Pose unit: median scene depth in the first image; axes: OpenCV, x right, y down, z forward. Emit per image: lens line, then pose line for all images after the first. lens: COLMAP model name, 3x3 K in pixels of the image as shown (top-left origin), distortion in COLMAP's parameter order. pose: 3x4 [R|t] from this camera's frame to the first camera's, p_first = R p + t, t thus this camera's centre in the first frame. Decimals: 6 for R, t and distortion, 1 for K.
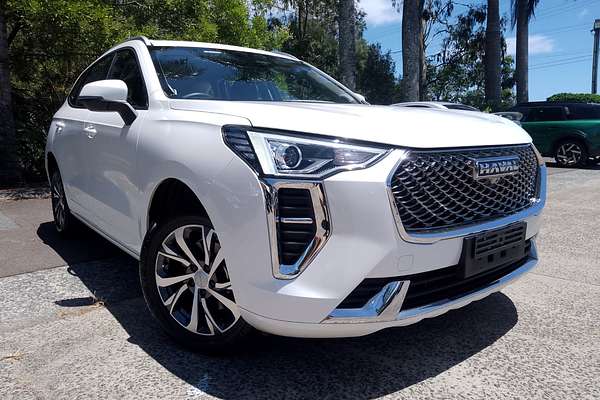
lens RADIAL K [[453.6, 0, 300.0], [0, 453.6, 200.0], [0, 0, 1]] dist [0.001563, 0.002341]
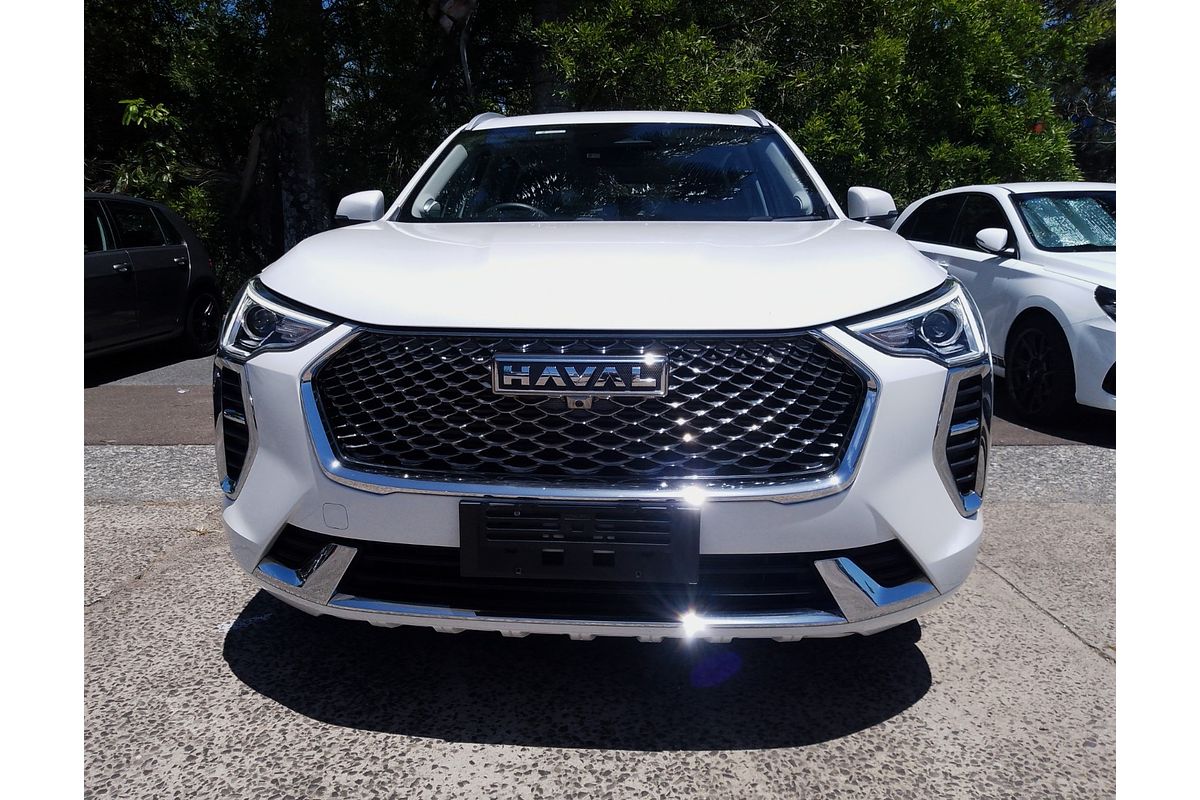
lens RADIAL K [[821.8, 0, 548.7], [0, 821.8, 404.9], [0, 0, 1]] dist [0.000010, 0.000668]
pose [[0.729672, 0.137856, -0.669757, 1.002458], [-0.106652, 0.990424, 0.087665, -0.114717], [0.675428, 0.007464, 0.737388, 0.347579]]
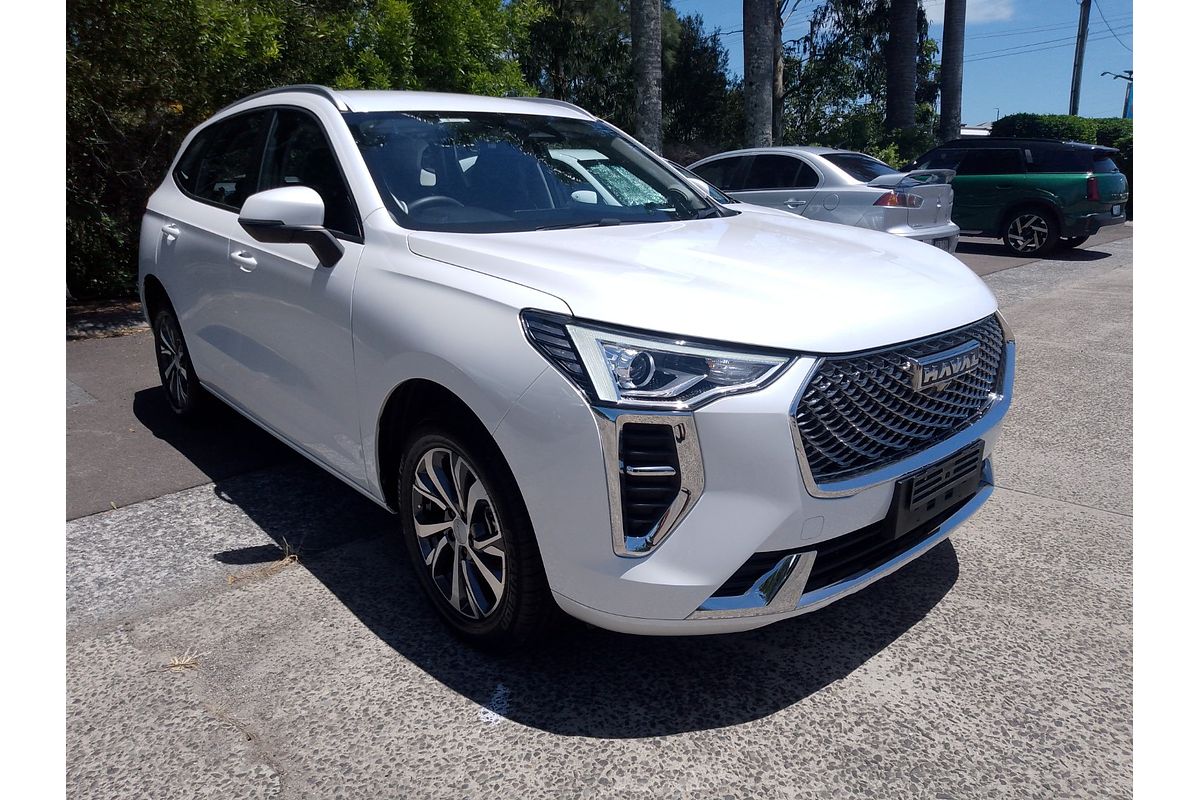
lens RADIAL K [[801.1, 0, 603.4], [0, 801.1, 397.4], [0, 0, 1]] dist [0.003589, 0.000701]
pose [[0.998077, -0.020368, 0.058549, -0.123537], [0.013025, 0.992299, 0.123179, -0.175997], [-0.060607, -0.122179, 0.990656, -0.107898]]
